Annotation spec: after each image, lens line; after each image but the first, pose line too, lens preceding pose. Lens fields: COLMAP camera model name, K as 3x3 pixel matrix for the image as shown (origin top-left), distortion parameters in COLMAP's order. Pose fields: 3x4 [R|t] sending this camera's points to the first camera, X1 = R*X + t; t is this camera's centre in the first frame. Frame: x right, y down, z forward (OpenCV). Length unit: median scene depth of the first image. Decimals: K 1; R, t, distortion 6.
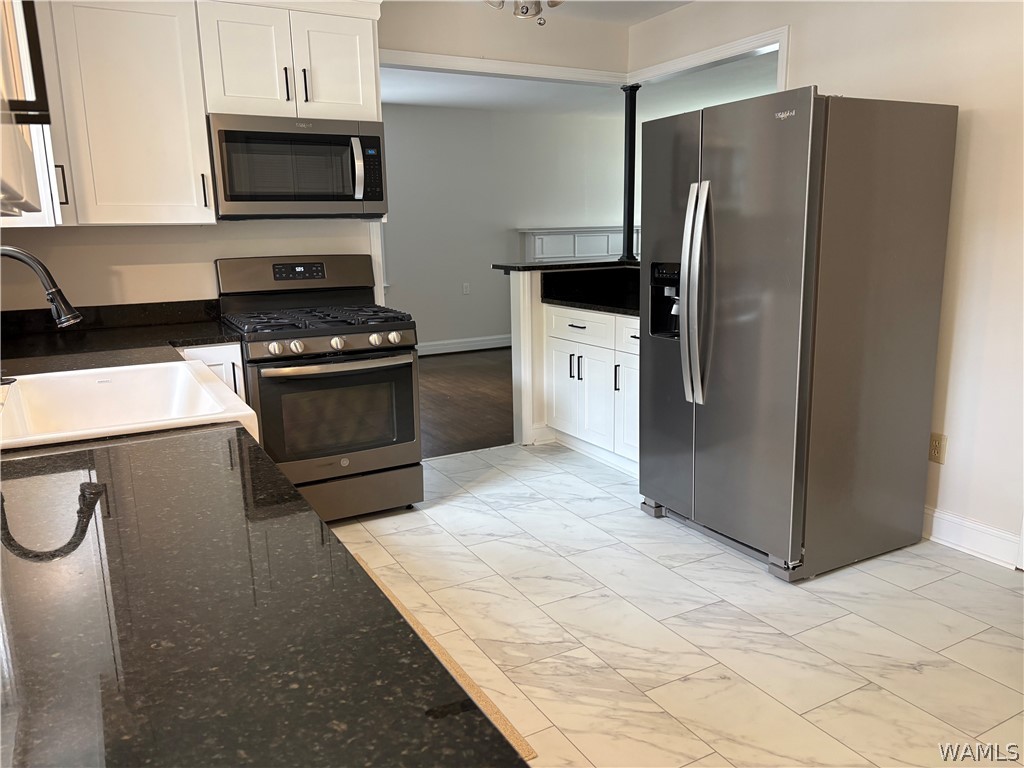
lens RADIAL K [[770.3, 0, 511.6], [0, 770.3, 383.5], [0, 0, 1]] dist [0.001534, 0.000548]
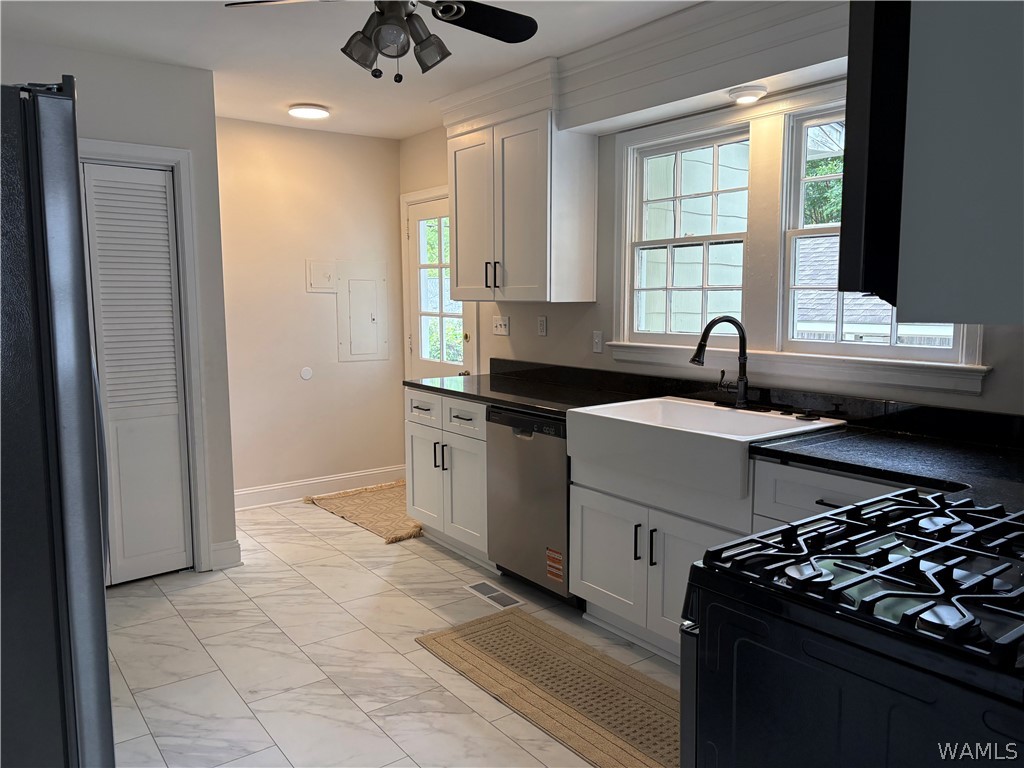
lens RADIAL K [[770.3, 0, 512.7], [0, 770.3, 383.1], [0, 0, 1]] dist [0.001534, 0.000548]
pose [[-0.990412, 0.042093, -0.131577, 0.016129], [-0.000622, 0.951080, 0.308943, -0.409062], [0.138145, 0.306063, -0.941935, 1.897787]]
